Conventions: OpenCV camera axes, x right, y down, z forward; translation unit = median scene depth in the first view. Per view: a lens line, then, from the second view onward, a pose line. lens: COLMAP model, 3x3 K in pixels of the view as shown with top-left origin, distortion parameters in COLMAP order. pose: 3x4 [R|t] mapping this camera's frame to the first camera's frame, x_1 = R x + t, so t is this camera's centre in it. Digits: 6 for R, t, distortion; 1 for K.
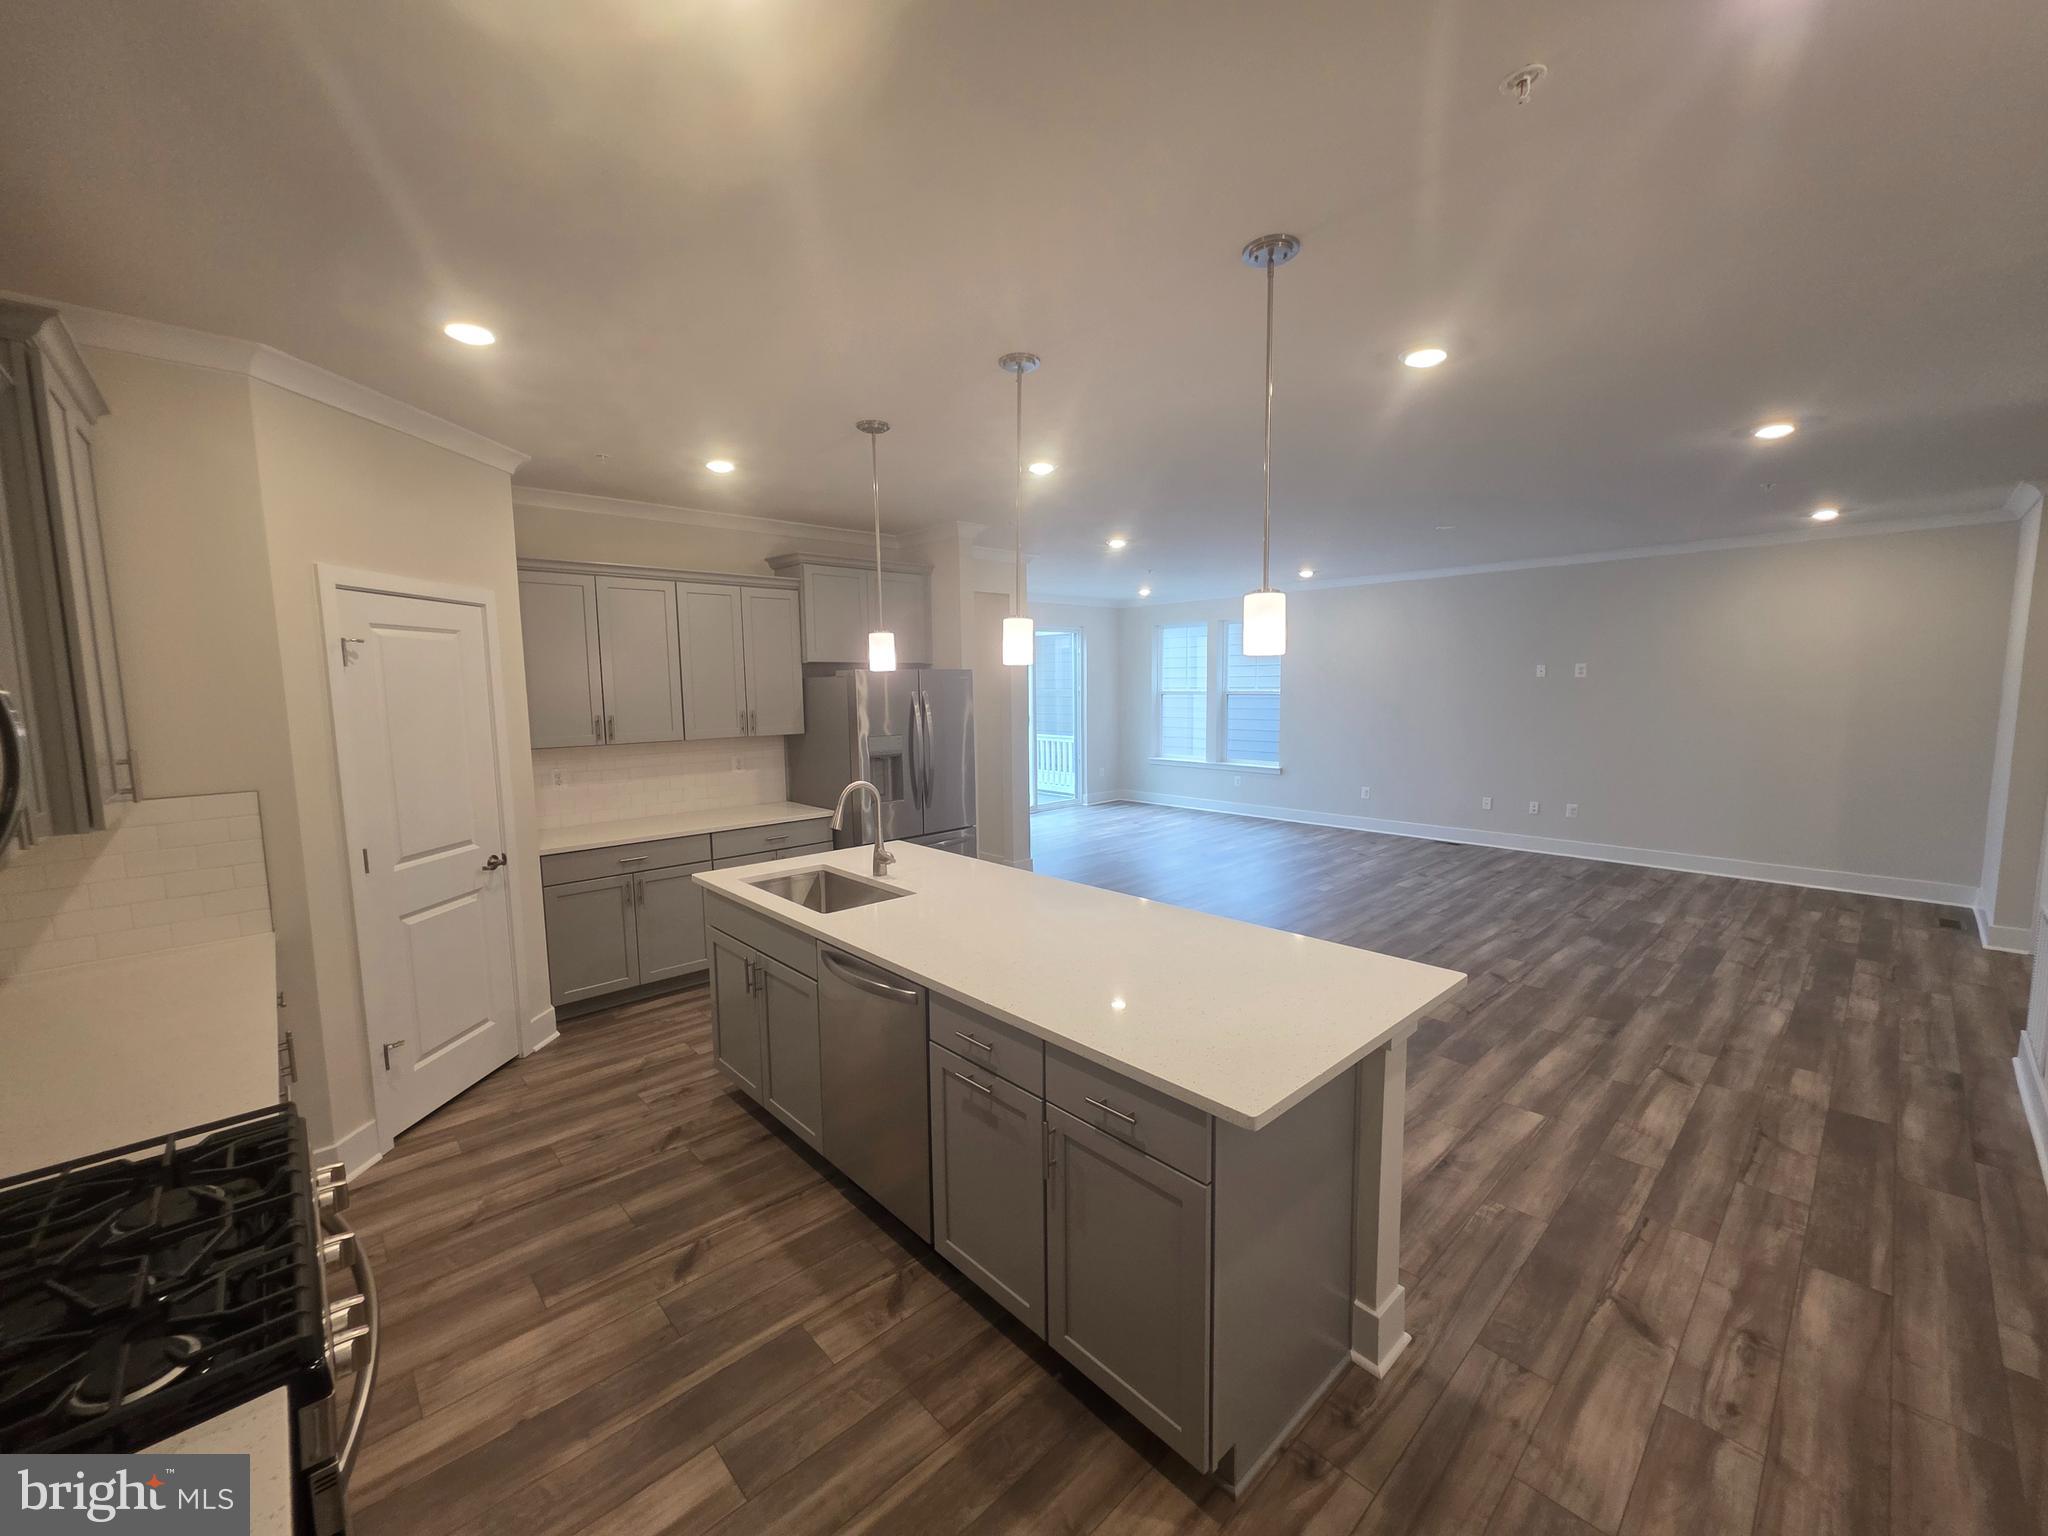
lens RADIAL K [[816.7, 0, 1027.0], [0, 816.7, 767.0], [0, 0, 1]] dist [0.001944, 0.000936]
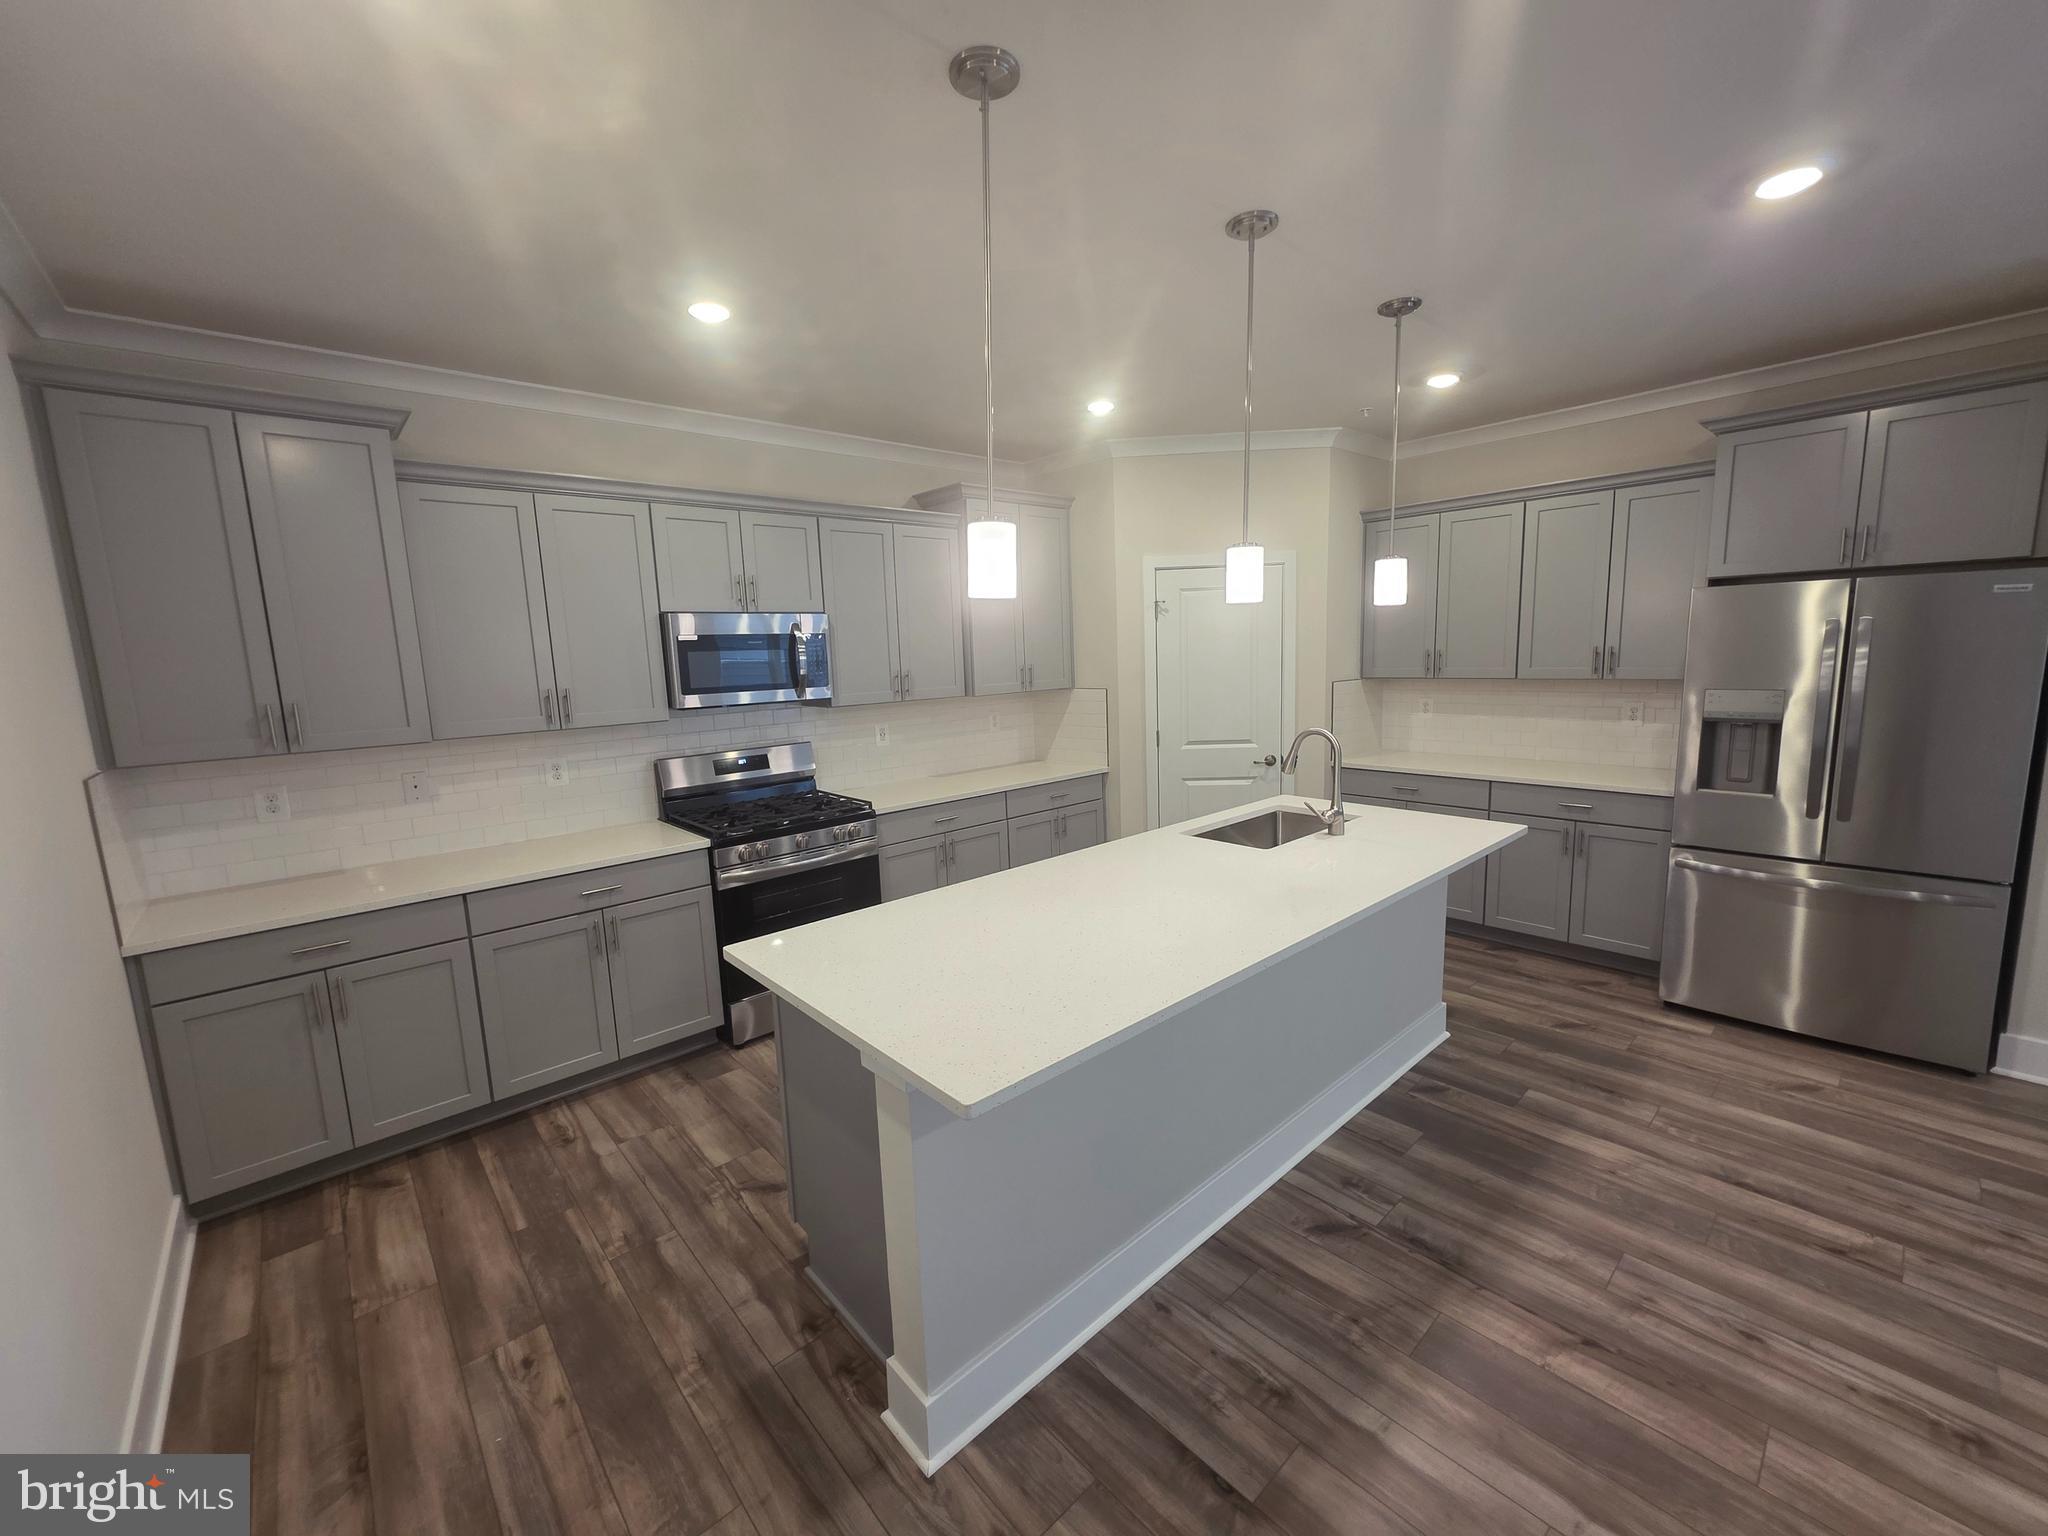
lens RADIAL K [[816.7, 0, 1027.0], [0, 816.7, 767.0], [0, 0, 1]] dist [0.001944, 0.000936]
pose [[-0.016496, 0.162275, -0.986608, 0.551243], [-0.067028, 0.984343, 0.163023, -0.052215], [0.997615, 0.068820, -0.005360, 0.511862]]
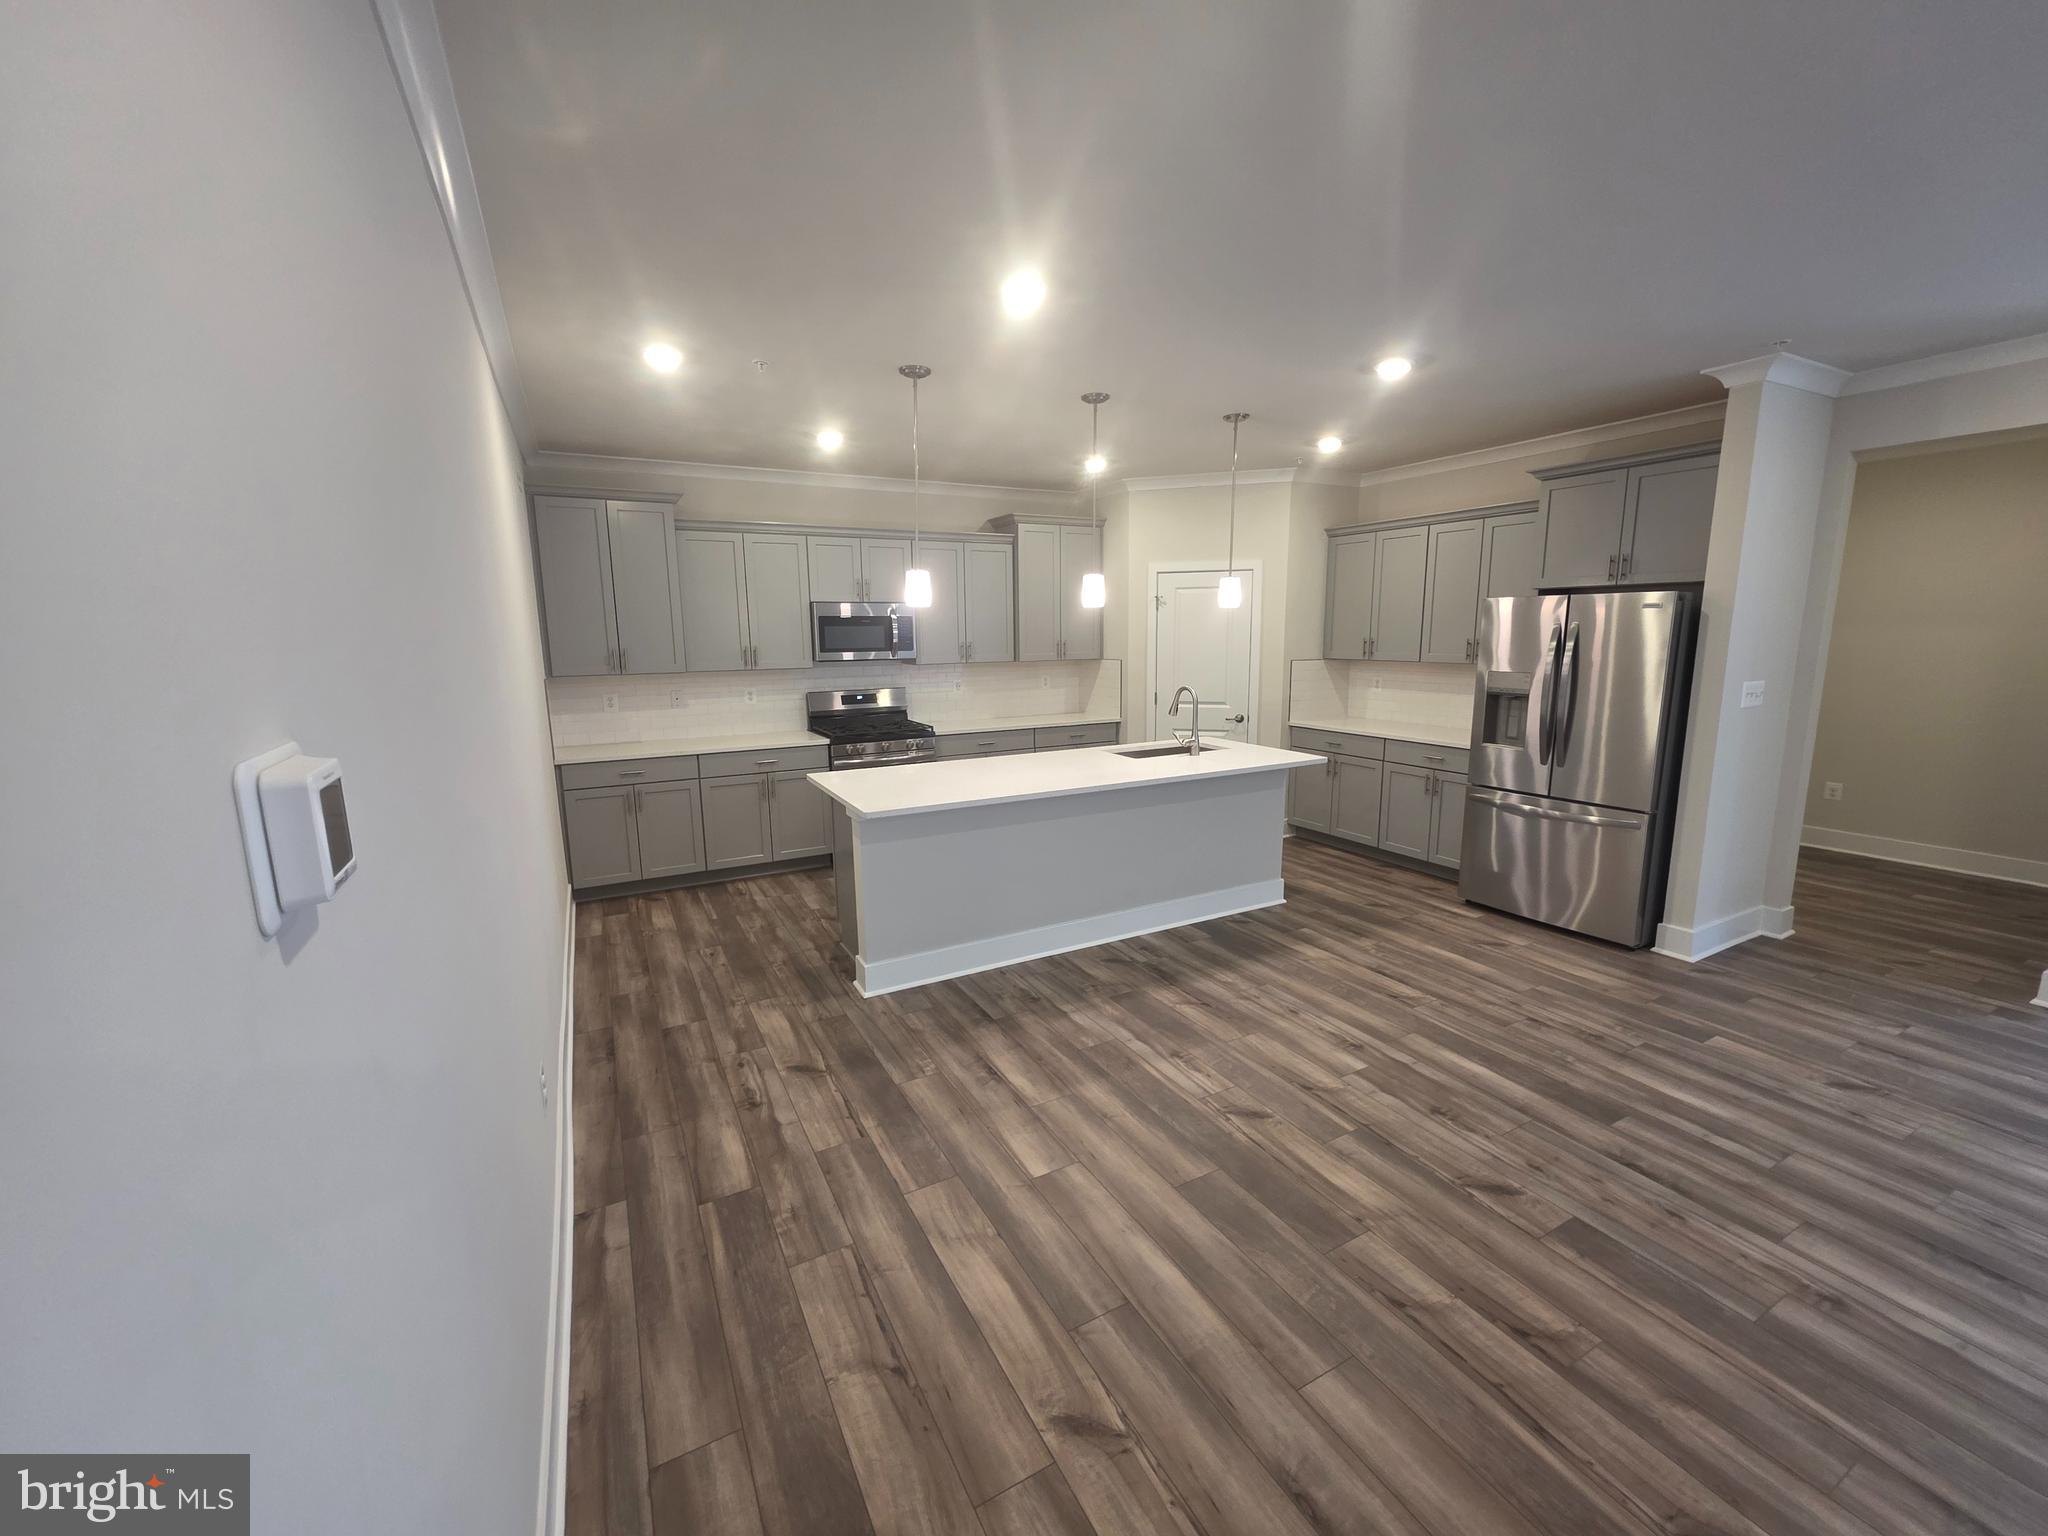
lens RADIAL K [[816.7, 0, 1027.0], [0, 816.7, 767.0], [0, 0, 1]] dist [0.001944, 0.000936]
pose [[-0.253992, 0.181406, -0.950042, 0.958592], [-0.083832, 0.974428, 0.208475, -0.091194], [0.963566, 0.132595, -0.232290, 0.819419]]
